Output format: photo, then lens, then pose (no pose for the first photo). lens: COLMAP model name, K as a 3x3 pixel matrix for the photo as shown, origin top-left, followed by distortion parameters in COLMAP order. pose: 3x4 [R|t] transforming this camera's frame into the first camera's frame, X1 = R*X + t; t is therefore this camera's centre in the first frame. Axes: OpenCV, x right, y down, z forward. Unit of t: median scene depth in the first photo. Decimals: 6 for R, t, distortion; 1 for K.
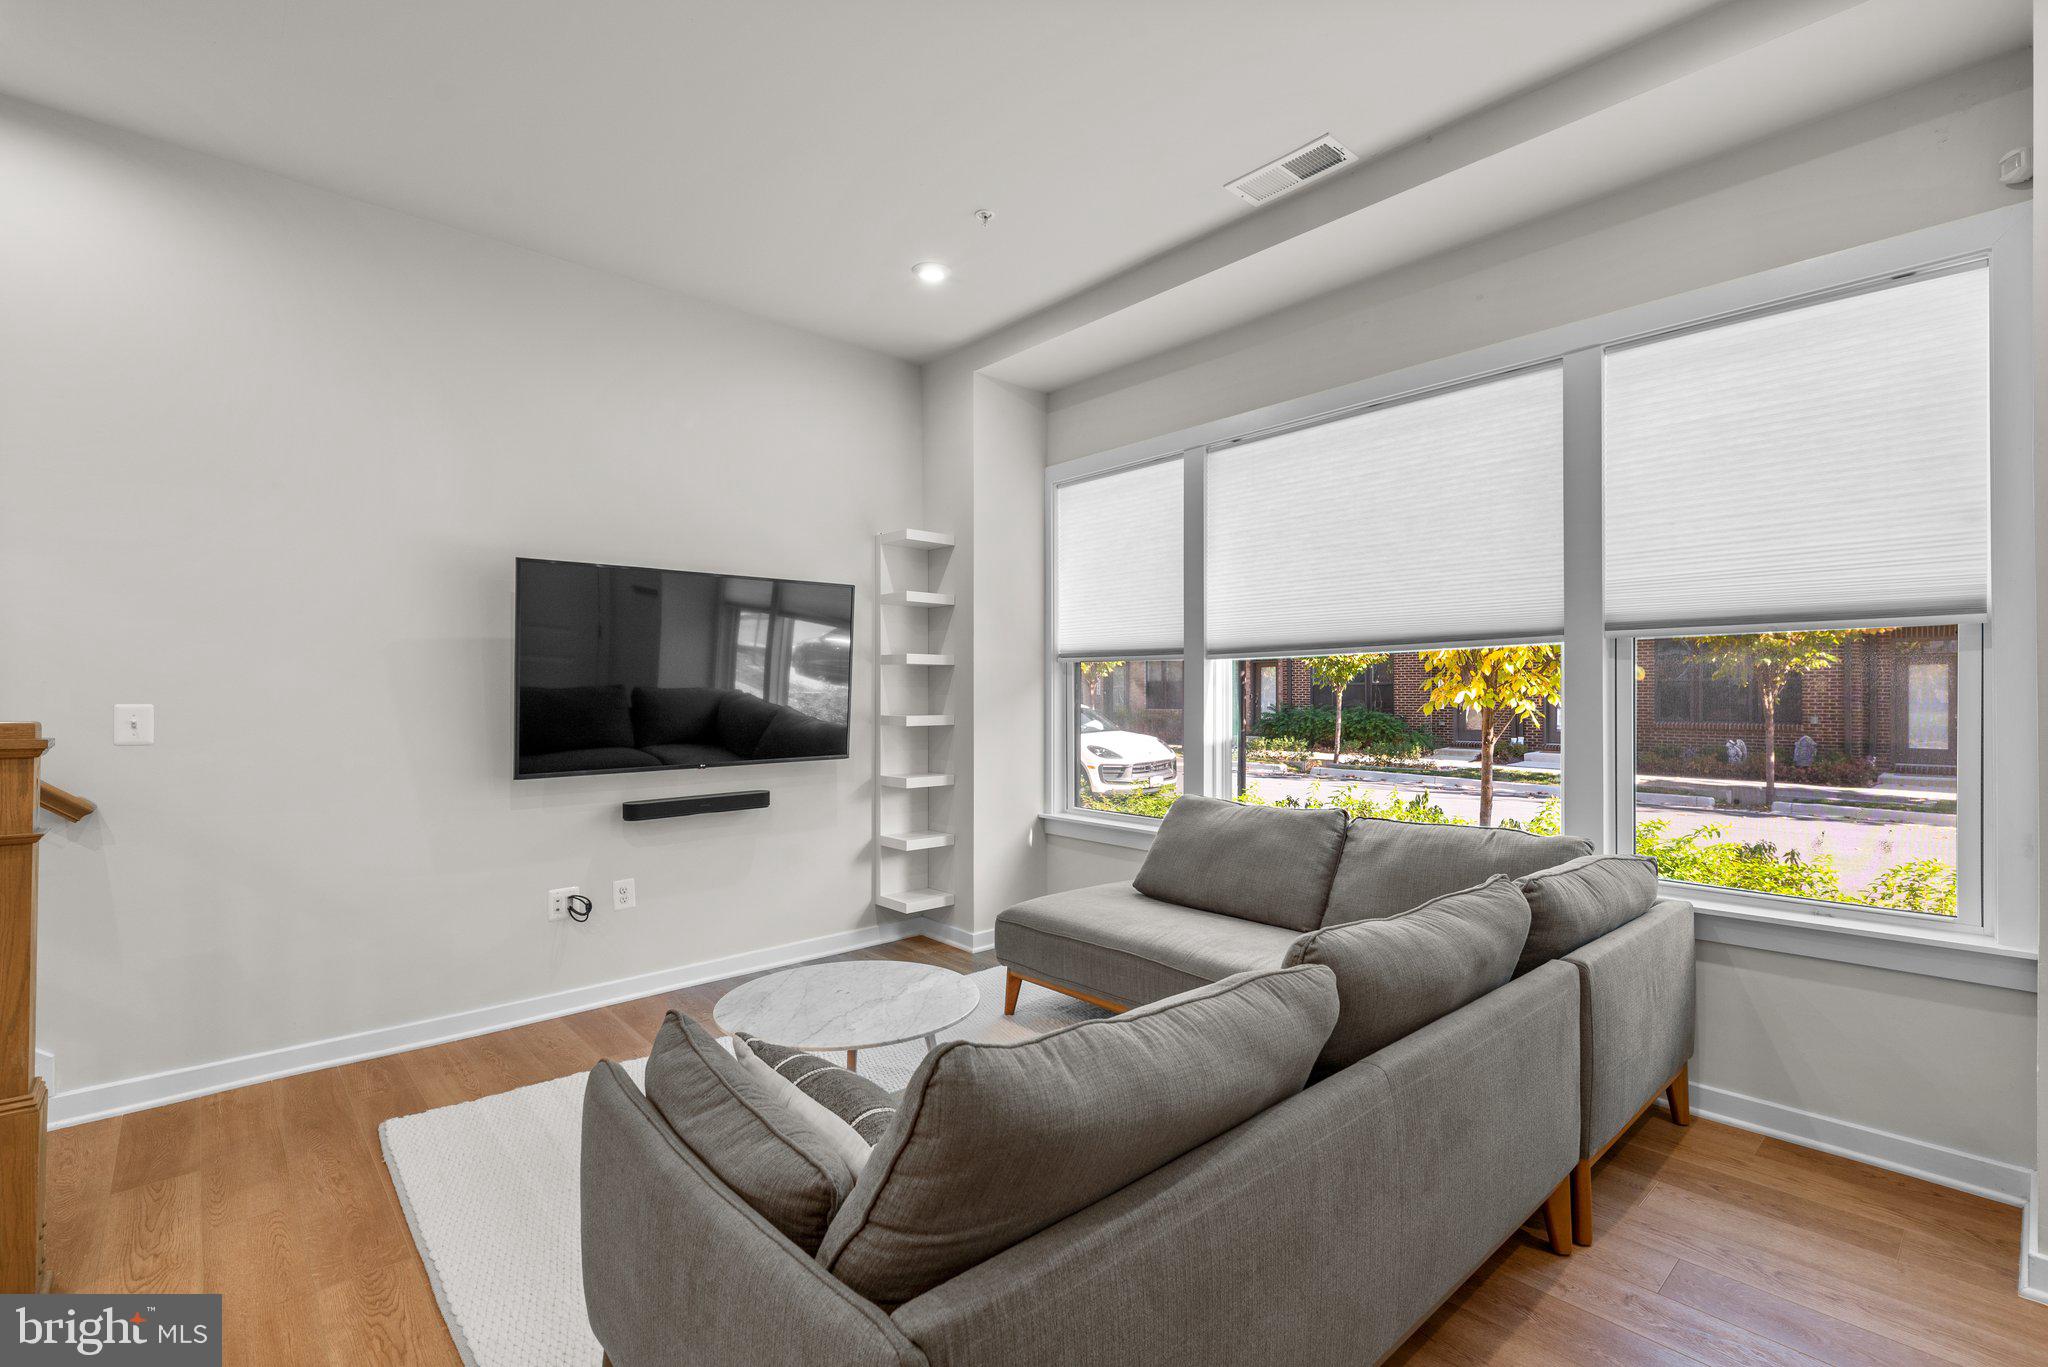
lens RADIAL K [[913.1, 0, 1048.7], [0, 913.1, 694.2], [0, 0, 1]] dist [-0.003270, 0.001695]
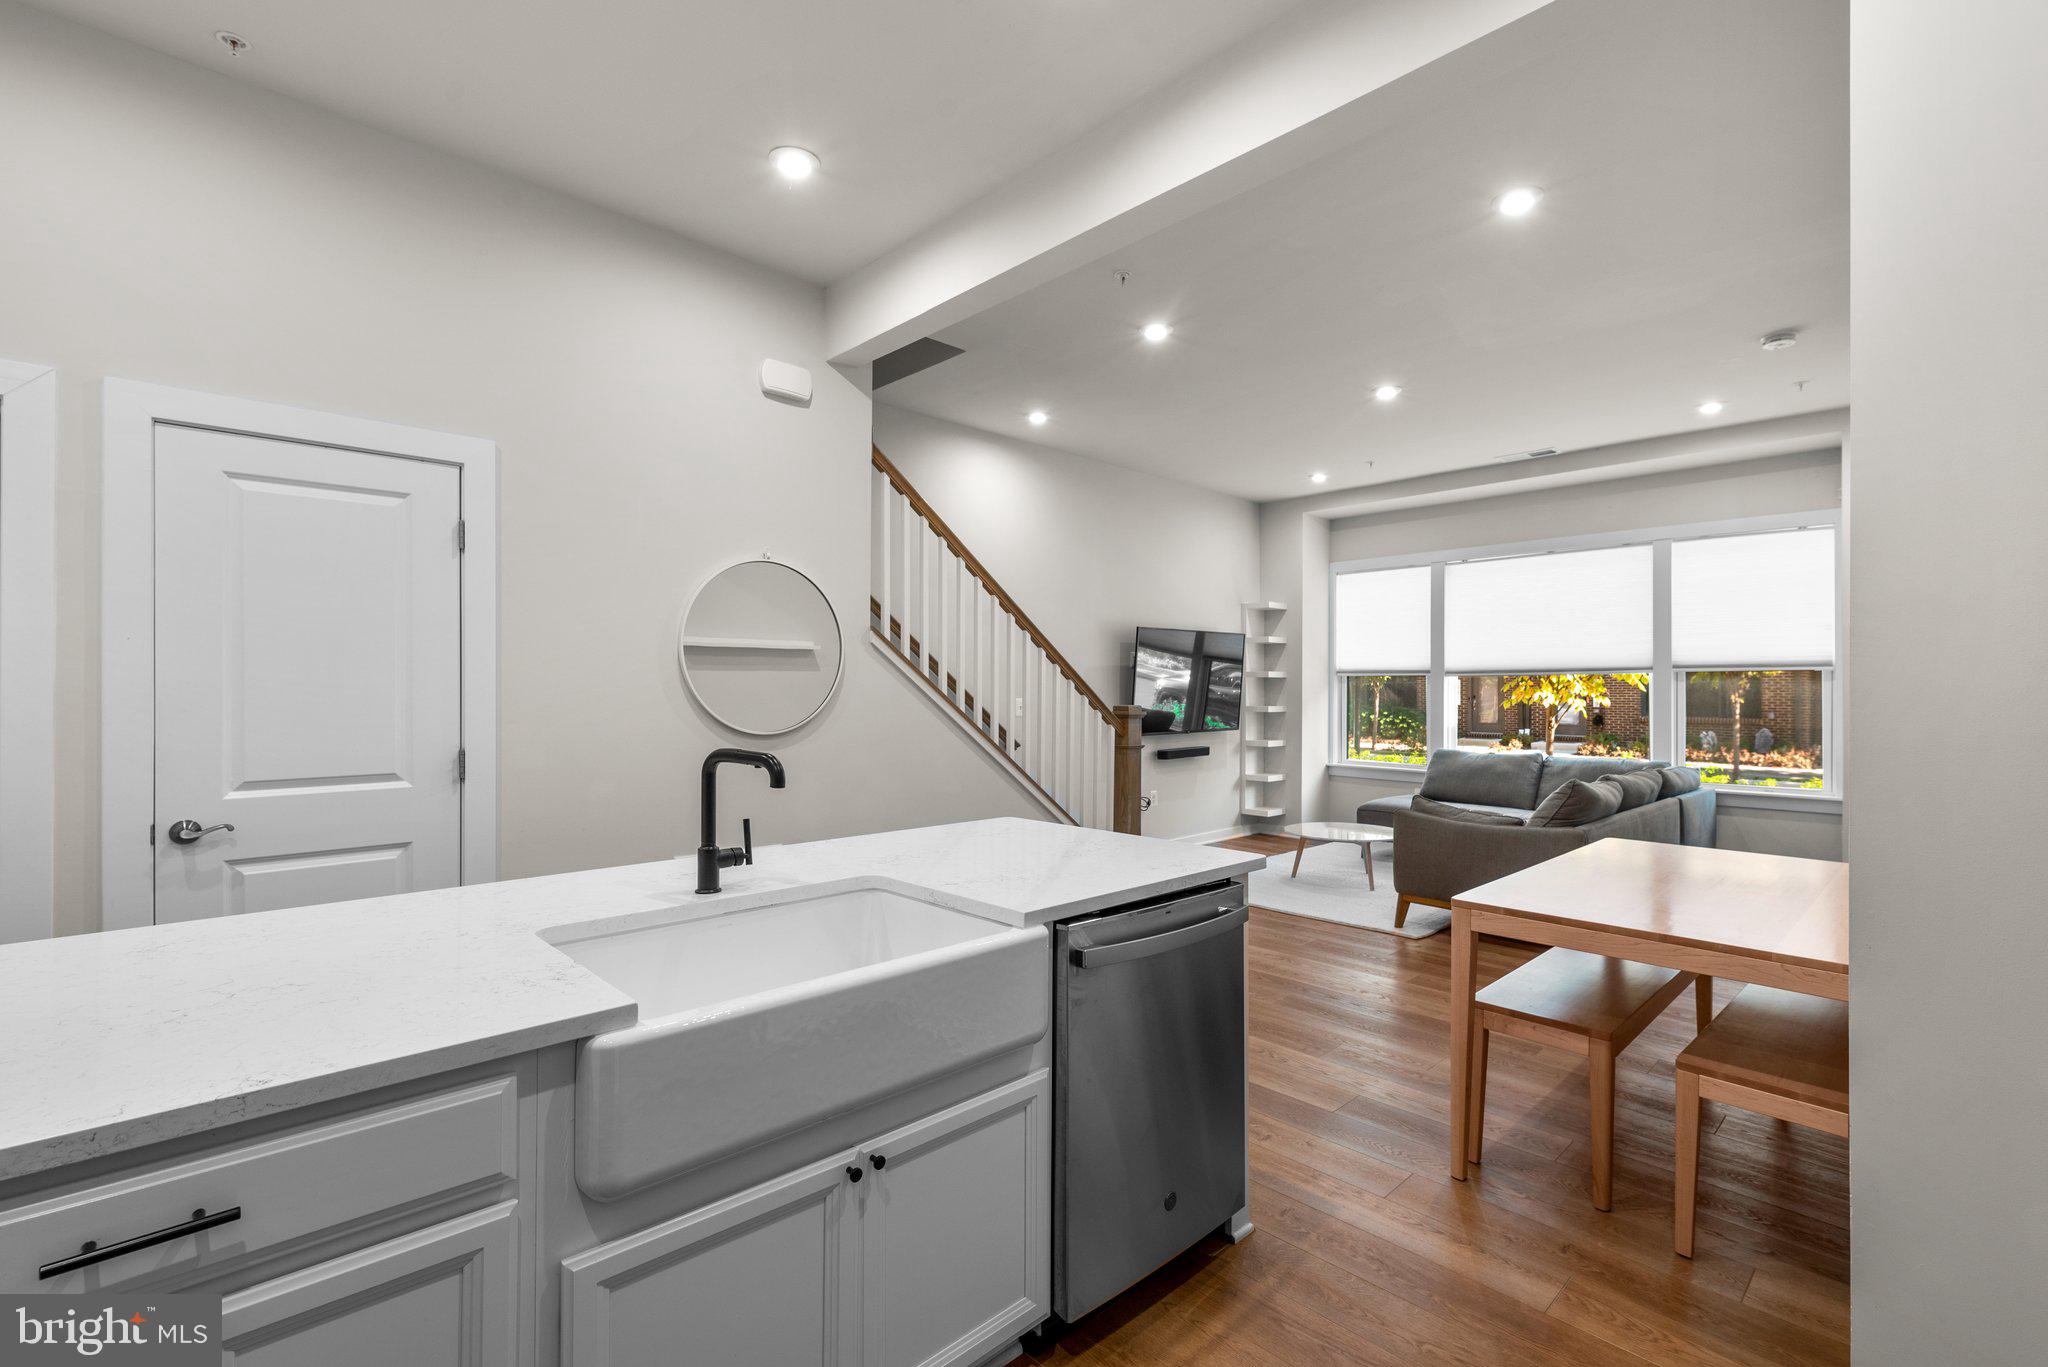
lens RADIAL K [[913.1, 0, 1034.2], [0, 913.1, 685.9], [0, 0, 1]] dist [-0.003270, 0.001695]
pose [[0.999836, 0.005702, 0.017169, -0.634453], [-0.005648, 0.999979, -0.003195, -0.008000], [-0.017187, 0.003097, 0.999847, -0.767245]]
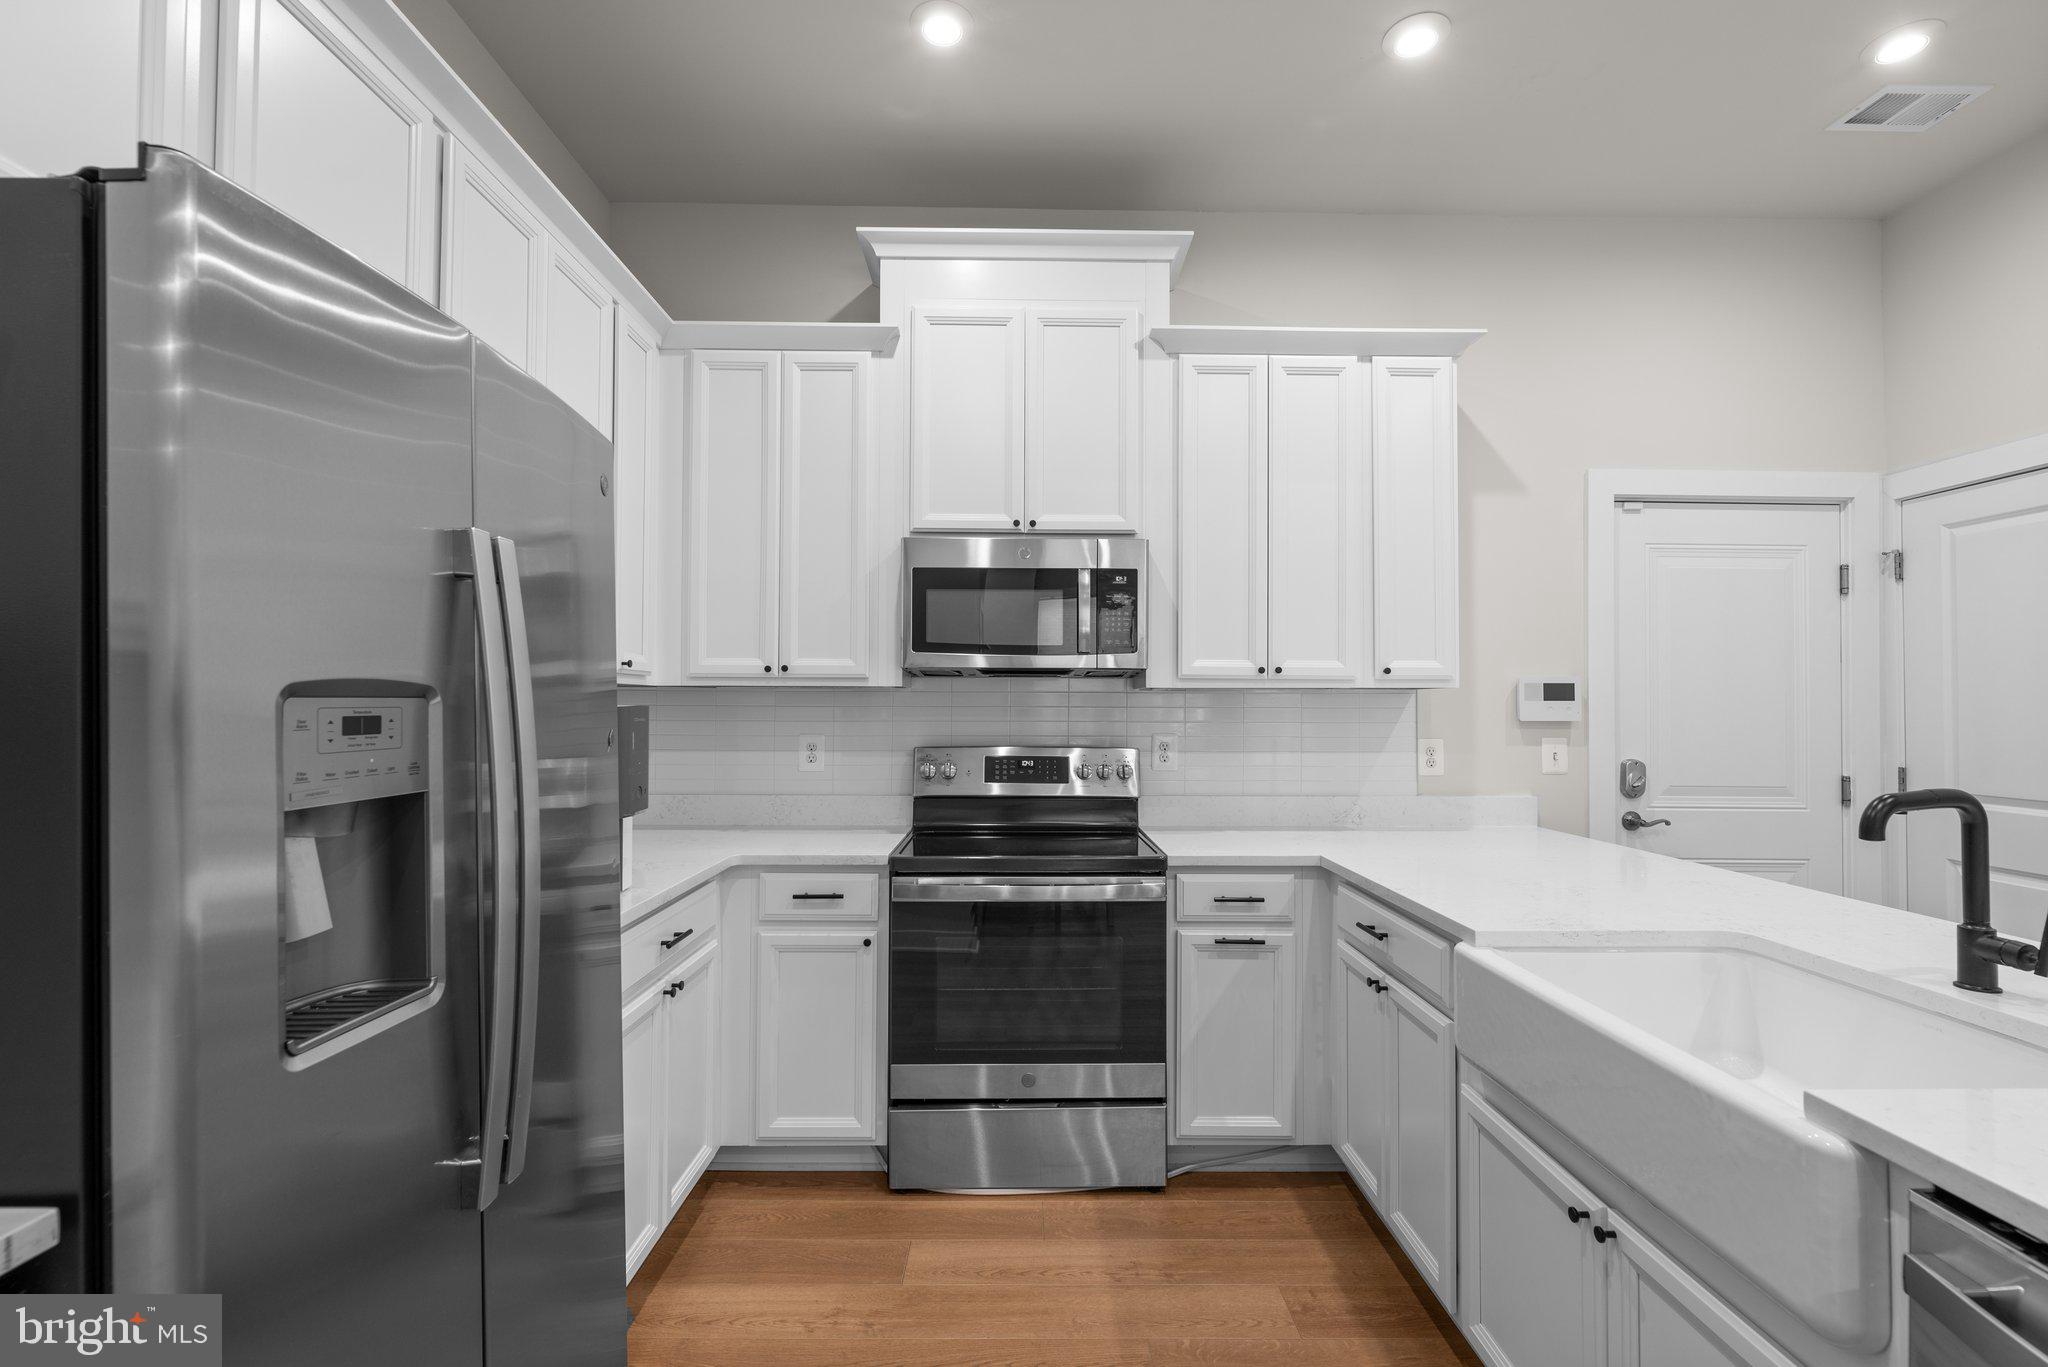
lens RADIAL K [[913.1, 0, 1011.9], [0, 913.1, 696.7], [0, 0, 1]] dist [-0.003270, 0.001695]
pose [[-0.688863, -0.012569, -0.724783, -0.364061], [-0.000552, 0.999858, -0.016814, -0.006034], [0.724892, -0.011182, -0.688772, -0.406967]]
